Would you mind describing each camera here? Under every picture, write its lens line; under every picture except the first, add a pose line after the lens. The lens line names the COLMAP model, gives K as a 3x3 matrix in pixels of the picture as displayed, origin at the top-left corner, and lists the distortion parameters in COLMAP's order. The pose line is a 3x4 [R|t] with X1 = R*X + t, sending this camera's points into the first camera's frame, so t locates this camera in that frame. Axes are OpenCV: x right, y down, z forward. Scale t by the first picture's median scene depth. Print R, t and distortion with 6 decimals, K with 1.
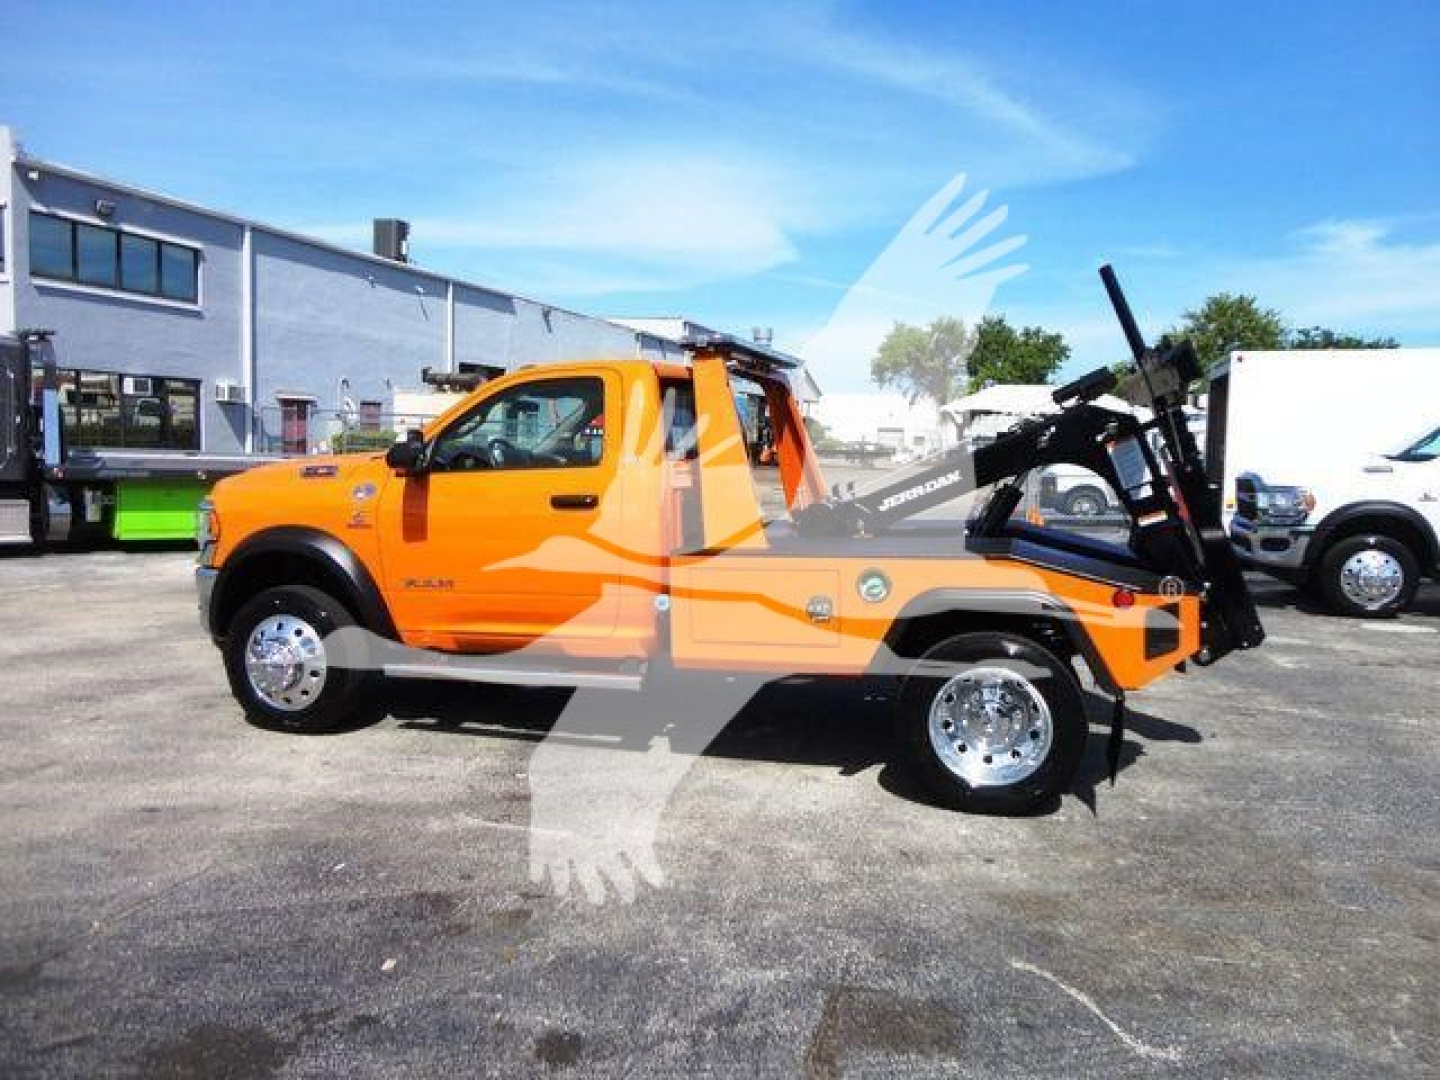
lens RADIAL K [[1050.6, 0, 720.0], [0, 1050.6, 540.0], [0, 0, 1]] dist [-0.009256, 0.000739]
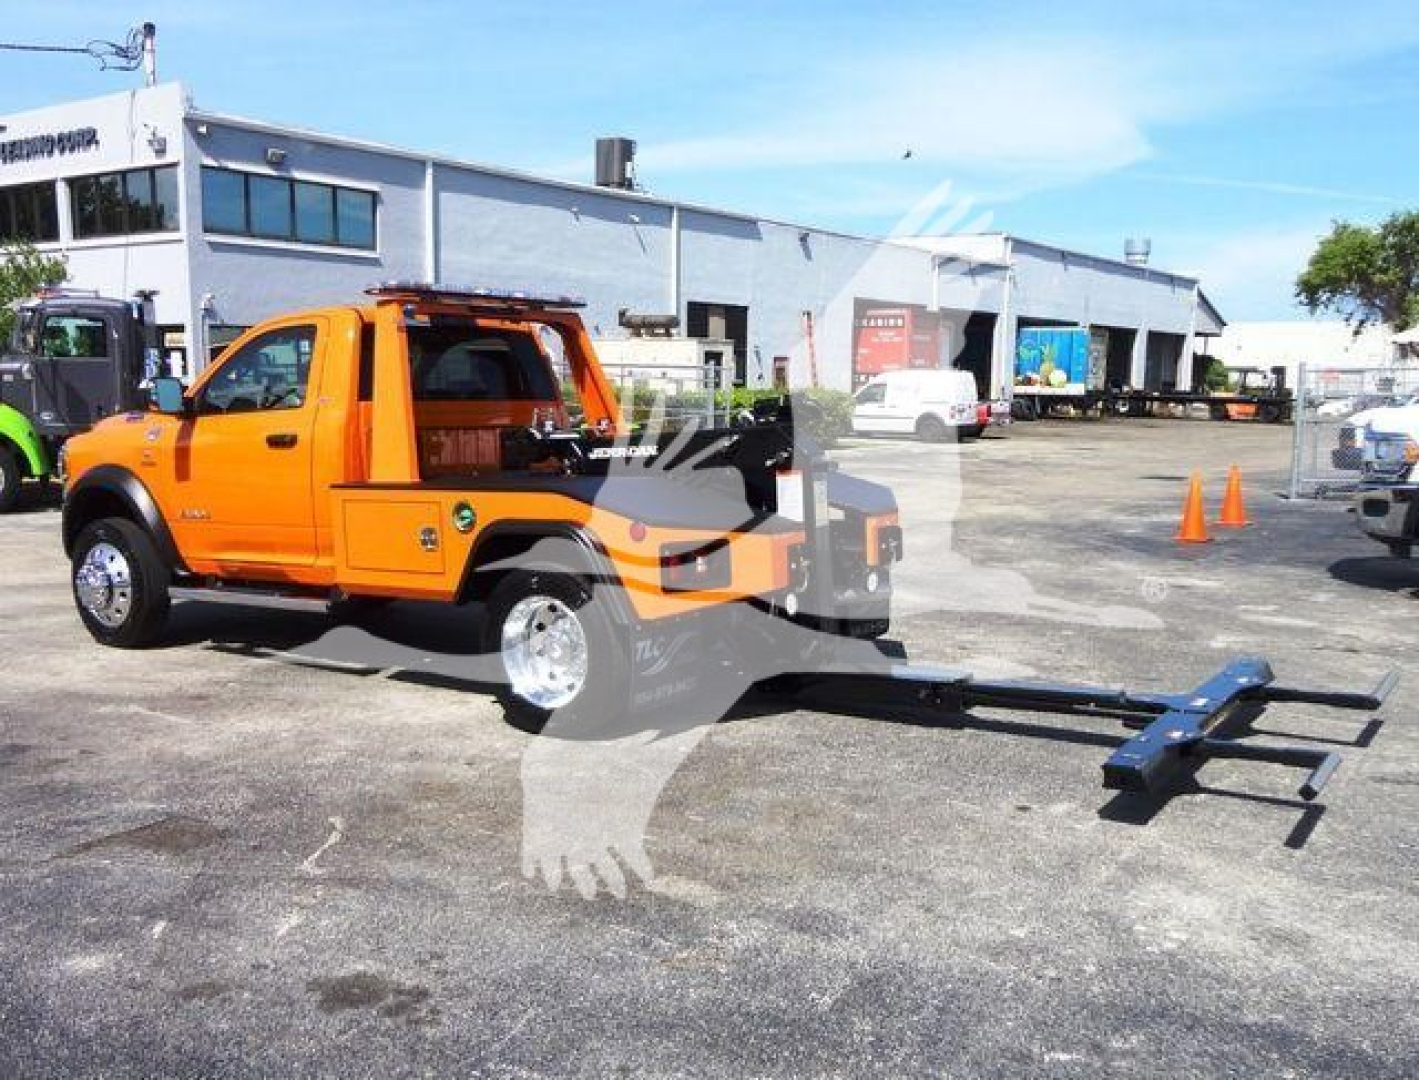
lens RADIAL K [[1309.0, 0, 709.4], [0, 1309.0, 607.4], [0, 0, 1]] dist [-0.020182, 0.006930]
pose [[0.948966, 0.035035, -0.313428, 0.165460], [-0.013484, 0.997409, 0.070665, 0.007669], [0.315091, -0.062832, 0.946979, -0.037396]]
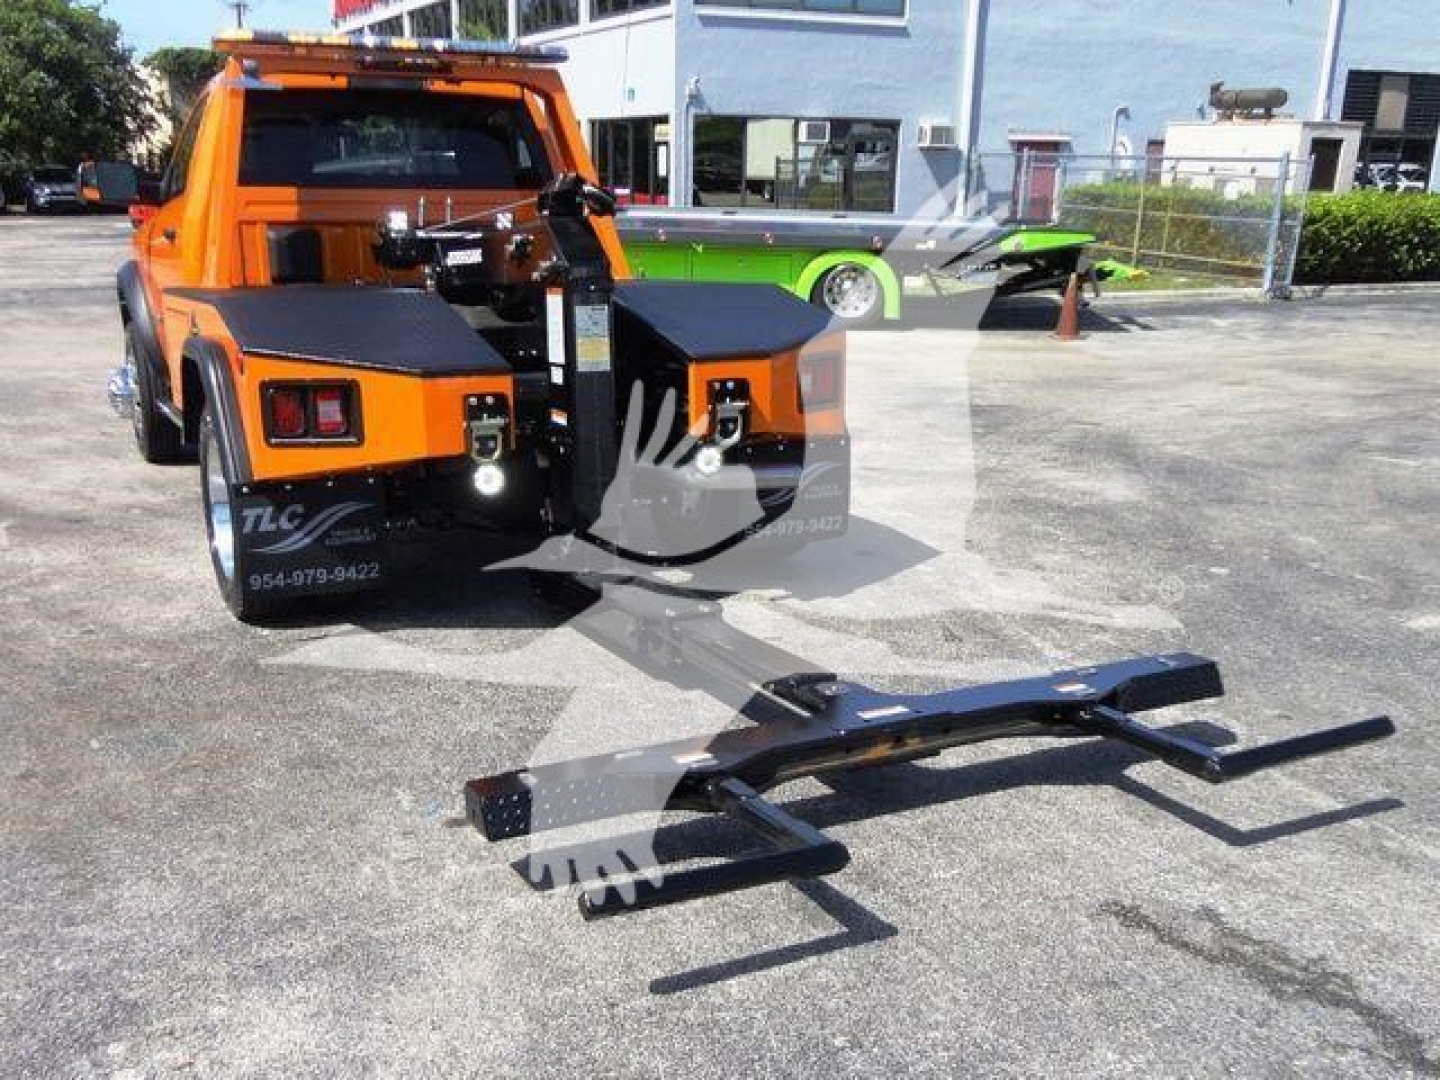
lens RADIAL K [[1417.8, 0, 664.4], [0, 1417.8, 721.4], [0, 0, 1]] dist [-0.009086, -0.007749]
pose [[0.658877, 0.246107, -0.710854, 0.271090], [-0.060293, 0.959206, 0.276205, 0.000747], [0.749831, -0.139125, 0.646837, 0.101091]]
